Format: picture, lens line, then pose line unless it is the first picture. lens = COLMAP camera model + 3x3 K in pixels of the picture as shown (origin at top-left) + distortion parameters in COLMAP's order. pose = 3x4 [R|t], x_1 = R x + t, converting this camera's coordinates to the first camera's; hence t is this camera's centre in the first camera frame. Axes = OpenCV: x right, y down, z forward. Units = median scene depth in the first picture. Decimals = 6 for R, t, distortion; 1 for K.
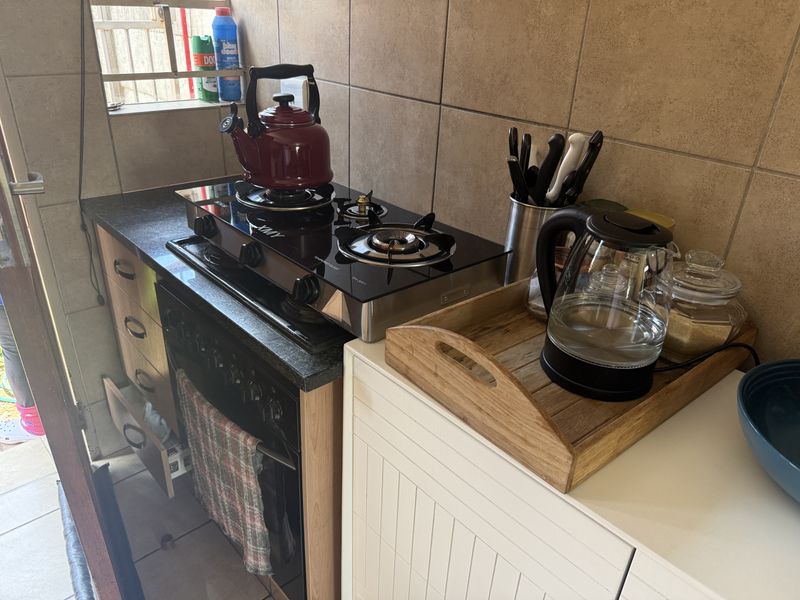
lens RADIAL K [[564.9, 0, 400.0], [0, 564.9, 300.0], [0, 0, 1]] dist [0.036516, -0.070398]
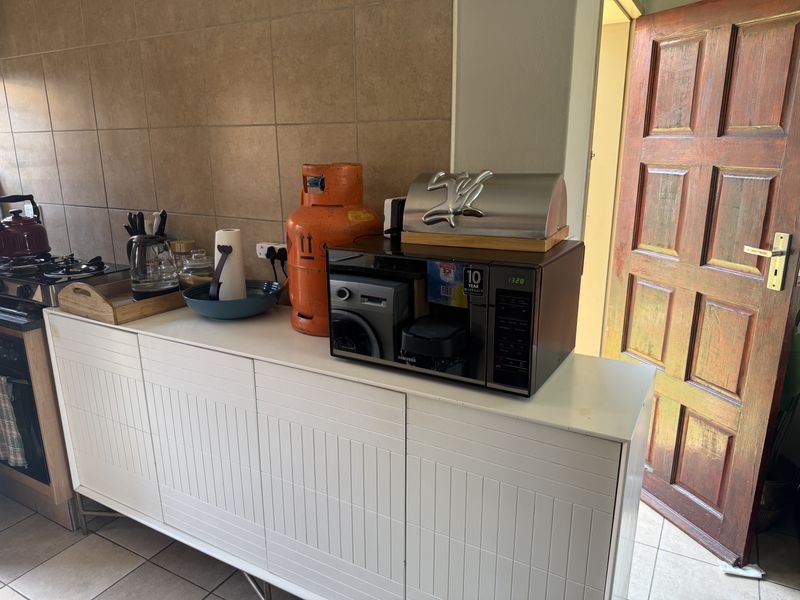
lens RADIAL K [[576.5, 0, 400.0], [0, 576.5, 300.0], [0, 0, 1]] dist [-0.003093, -0.003505]
pose [[0.950090, -0.131565, 0.282877, 0.459205], [0.186508, 0.966386, -0.176953, 0.541920], [-0.250088, 0.220880, 0.942692, -1.141407]]
